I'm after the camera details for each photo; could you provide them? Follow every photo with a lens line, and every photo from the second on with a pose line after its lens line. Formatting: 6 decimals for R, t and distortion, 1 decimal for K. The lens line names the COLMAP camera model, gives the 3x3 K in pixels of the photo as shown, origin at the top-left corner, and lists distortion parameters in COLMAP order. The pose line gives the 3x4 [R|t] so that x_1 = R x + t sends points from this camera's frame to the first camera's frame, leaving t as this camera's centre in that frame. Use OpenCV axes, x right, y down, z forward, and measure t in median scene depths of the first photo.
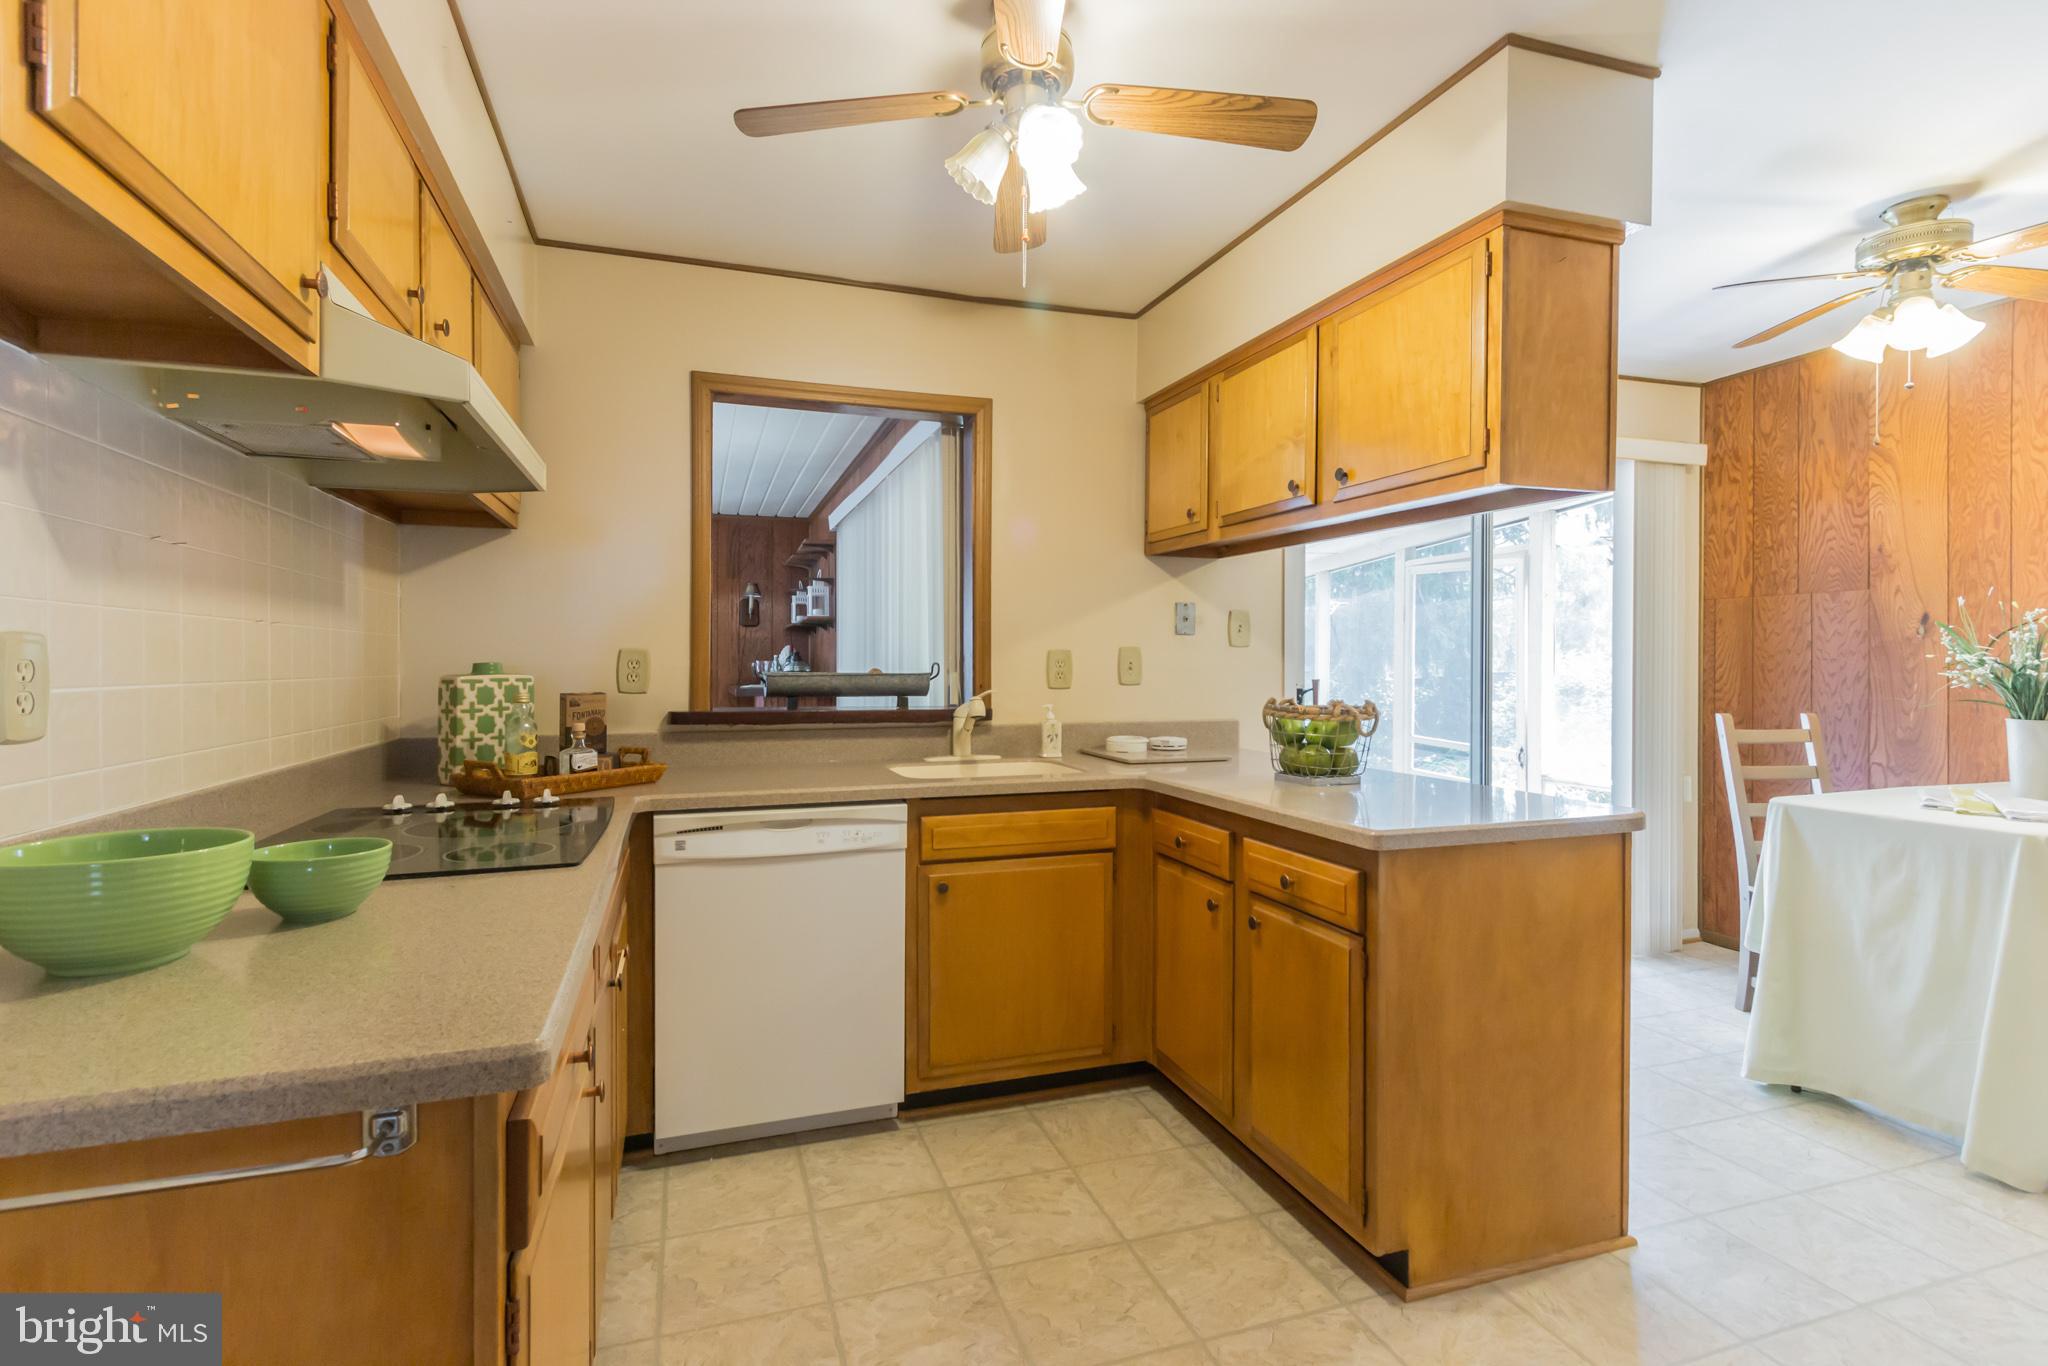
lens RADIAL K [[965.7, 0, 1019.7], [0, 965.7, 660.2], [0, 0, 1]] dist [0.000900, 0.000124]
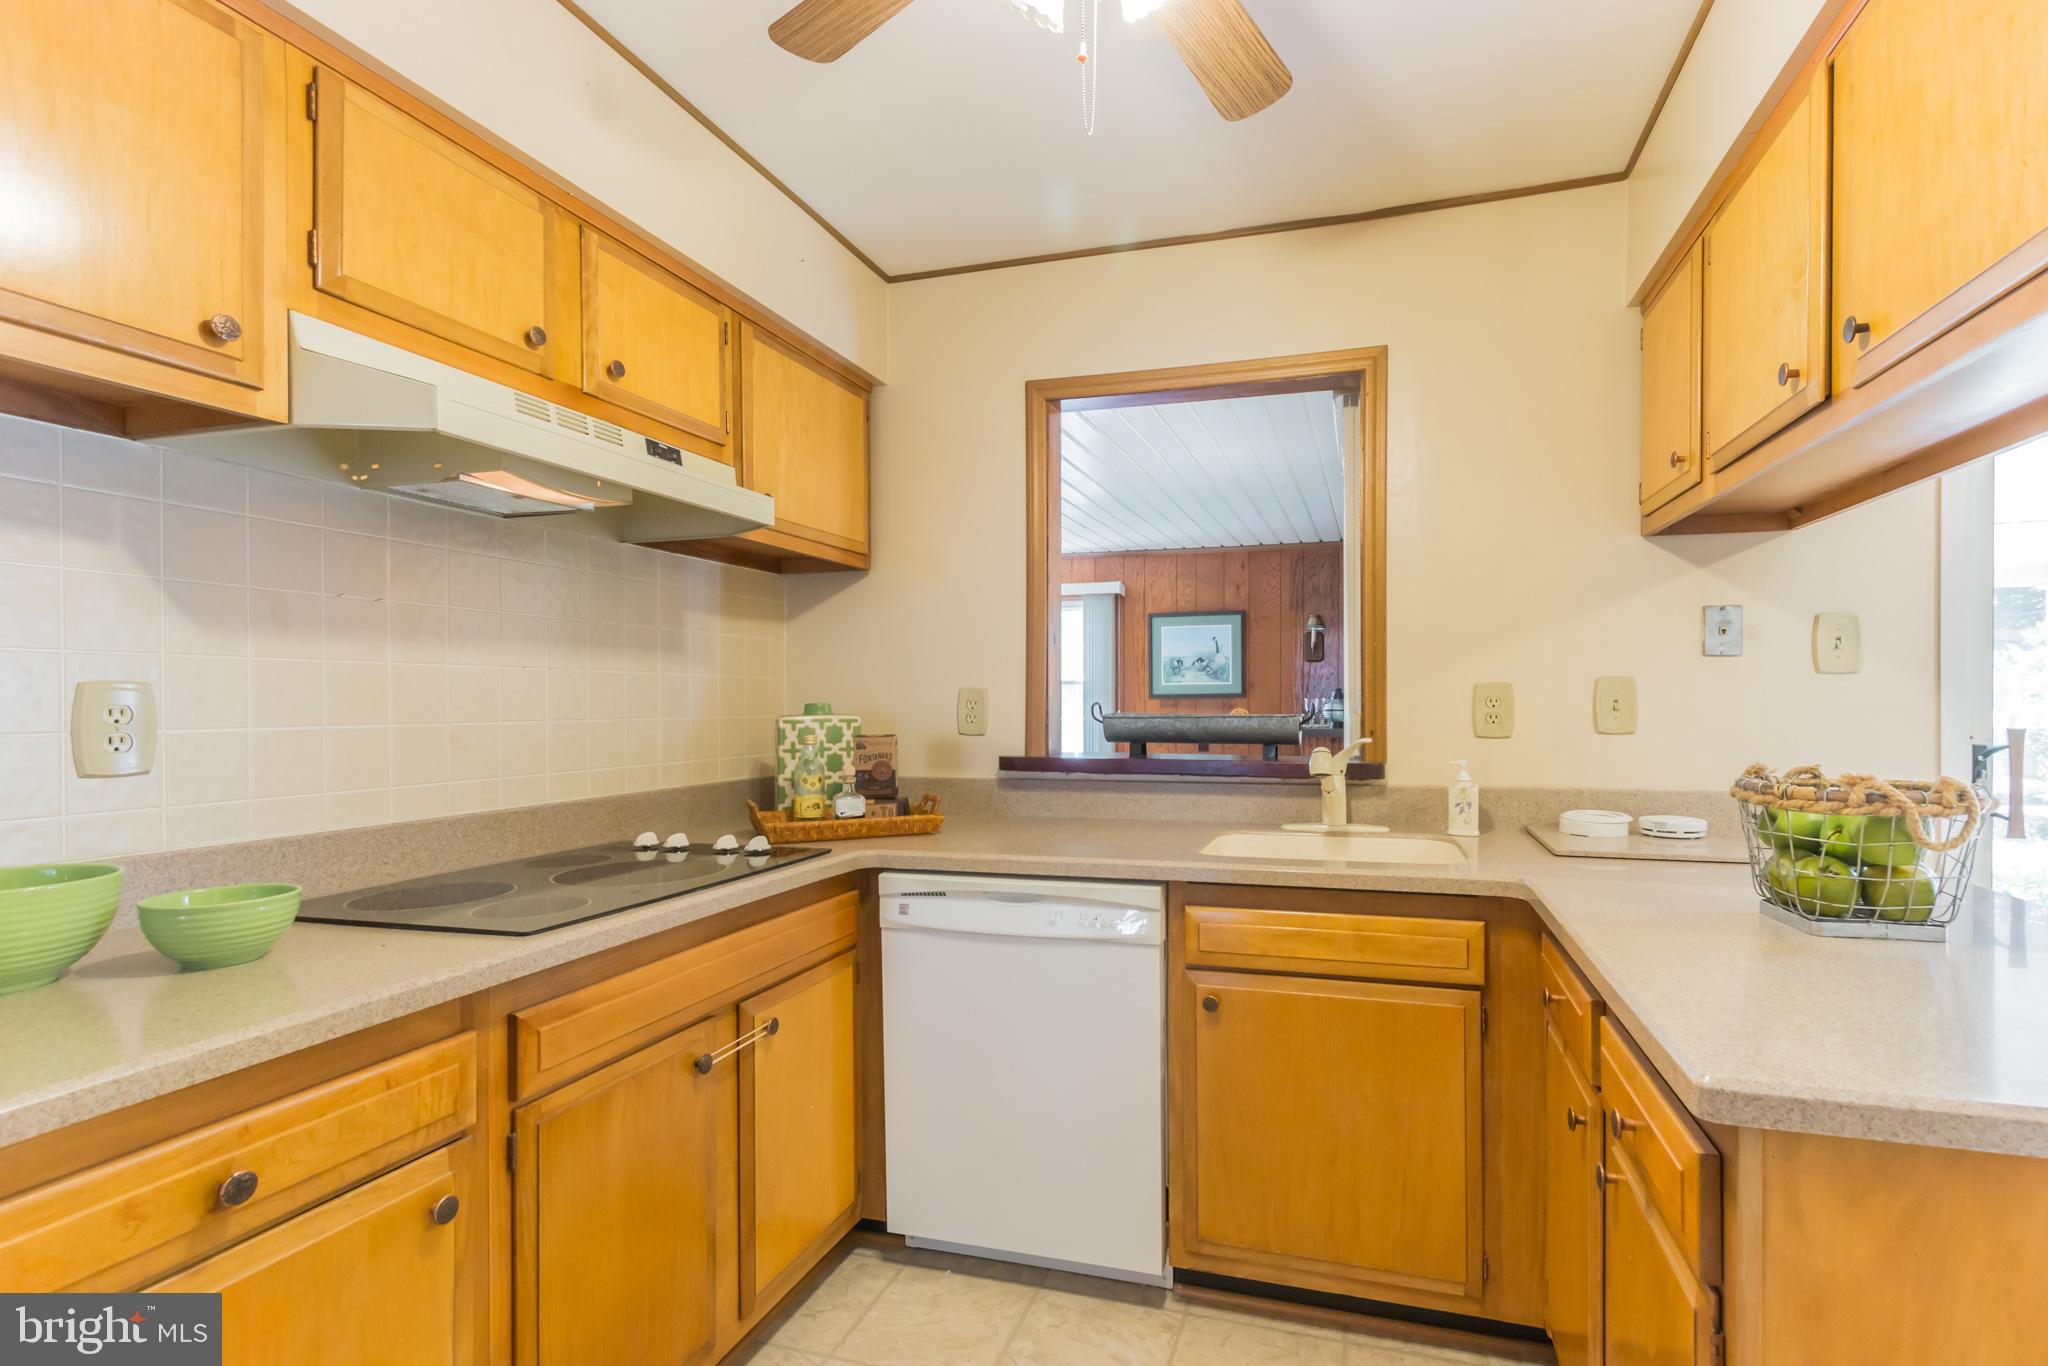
lens RADIAL K [[983.2, 0, 1087.1], [0, 983.2, 697.8], [0, 0, 1]] dist [0.003535, 0.000267]
pose [[0.819022, -0.005483, -0.573736, 0.273452], [0.005714, 0.999983, -0.001400, -0.000392], [0.573733, -0.002131, 0.819039, 0.317474]]
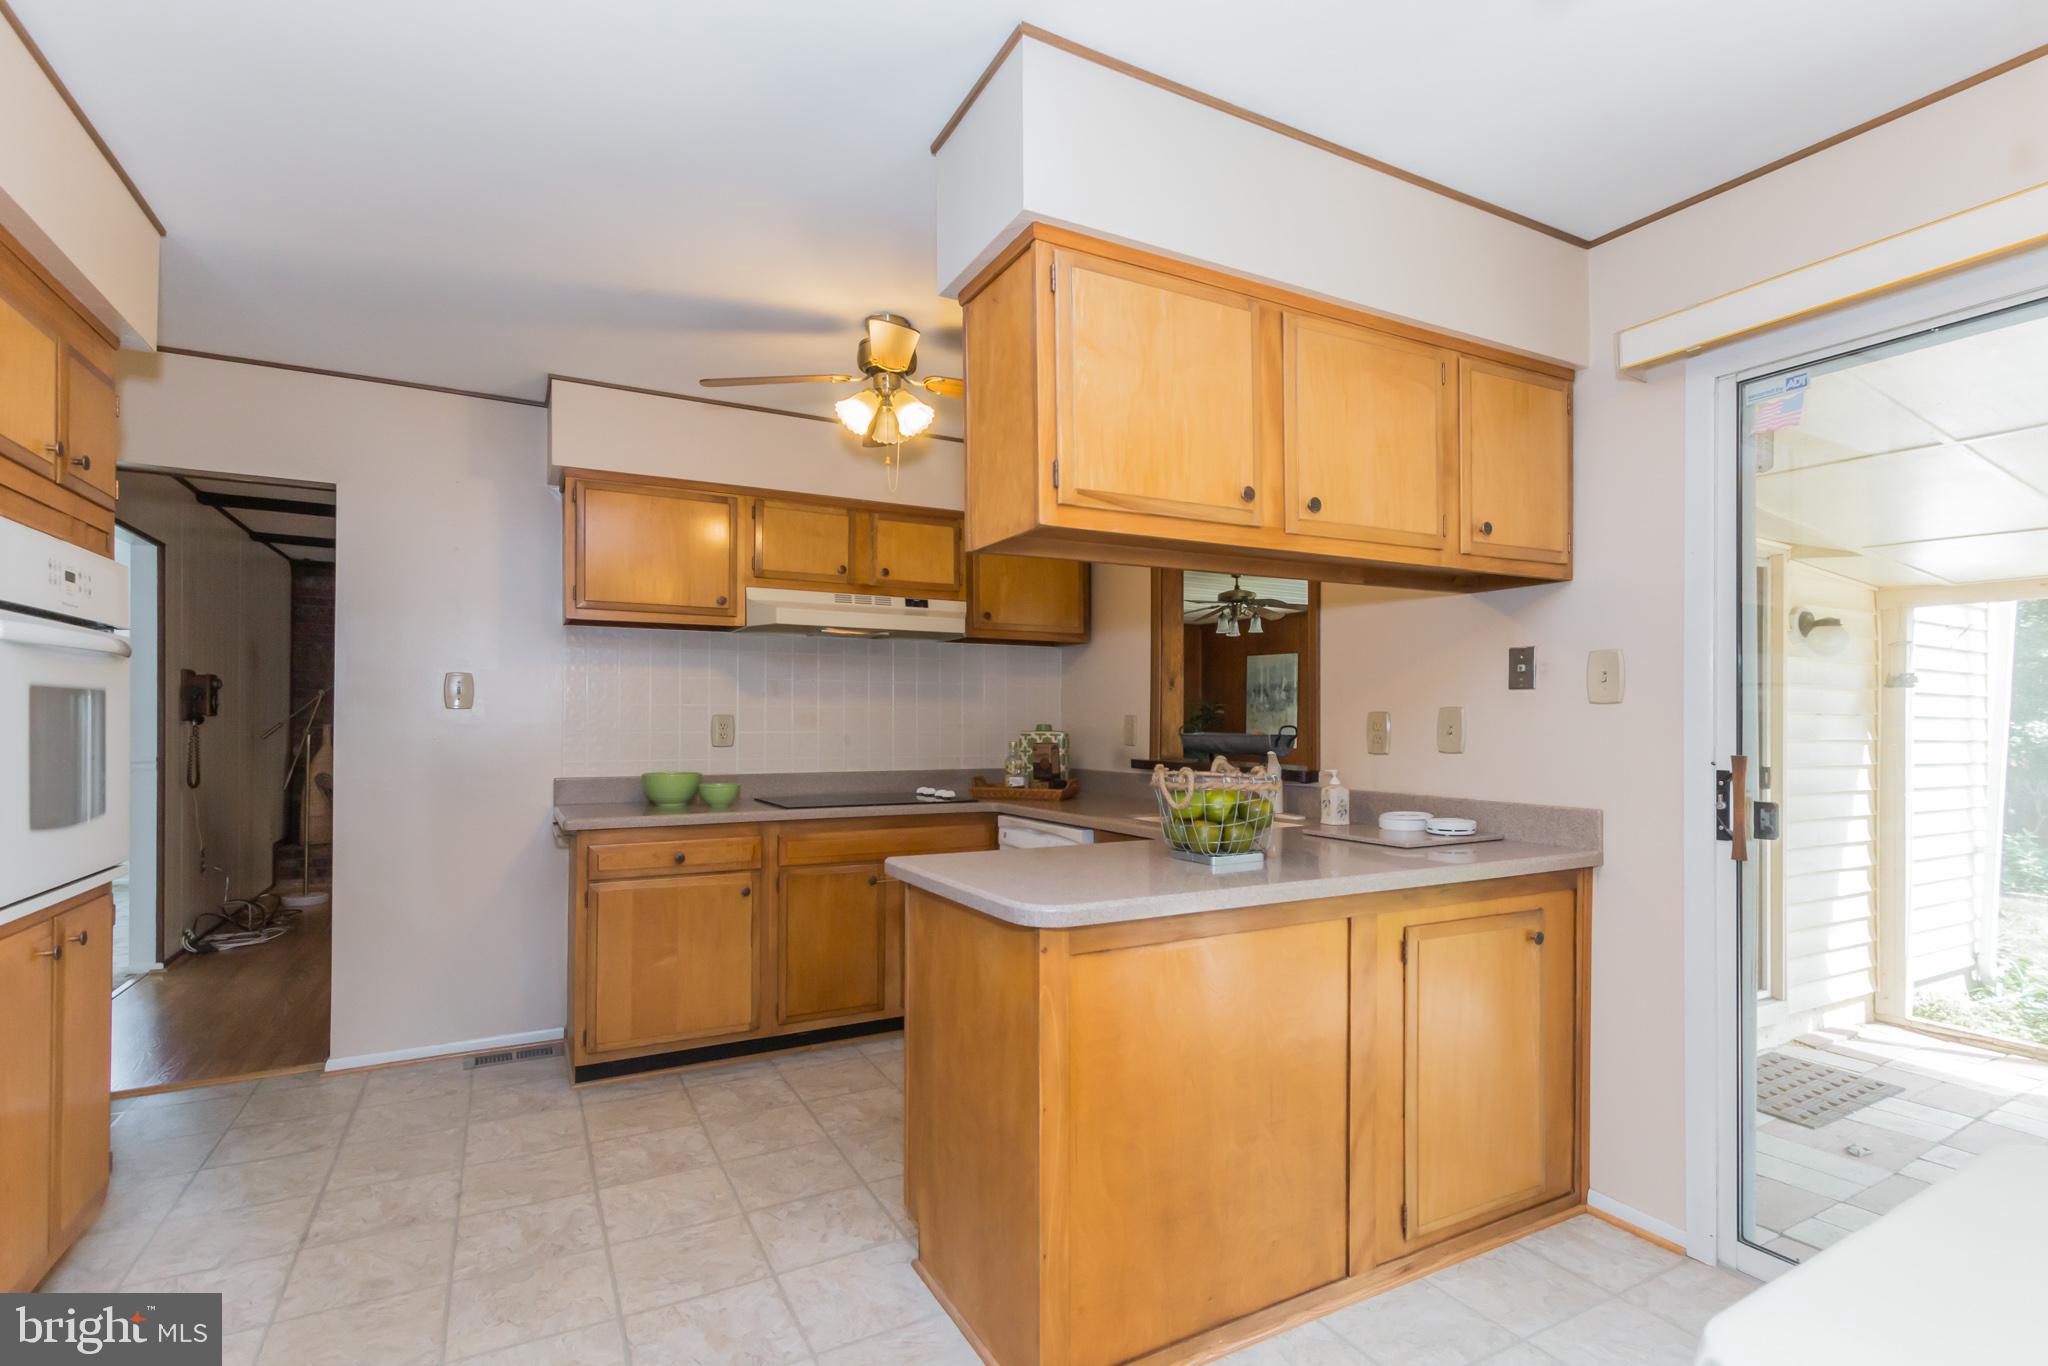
lens RADIAL K [[969.6, 0, 1024.0], [0, 969.6, 683.0], [0, 0, 1]] dist [-0.001020, -0.000170]
pose [[0.184892, -0.037401, -0.982047, 1.157531], [-0.001214, 0.999266, -0.038285, -0.004389], [0.982758, 0.008270, 0.184711, 0.643757]]
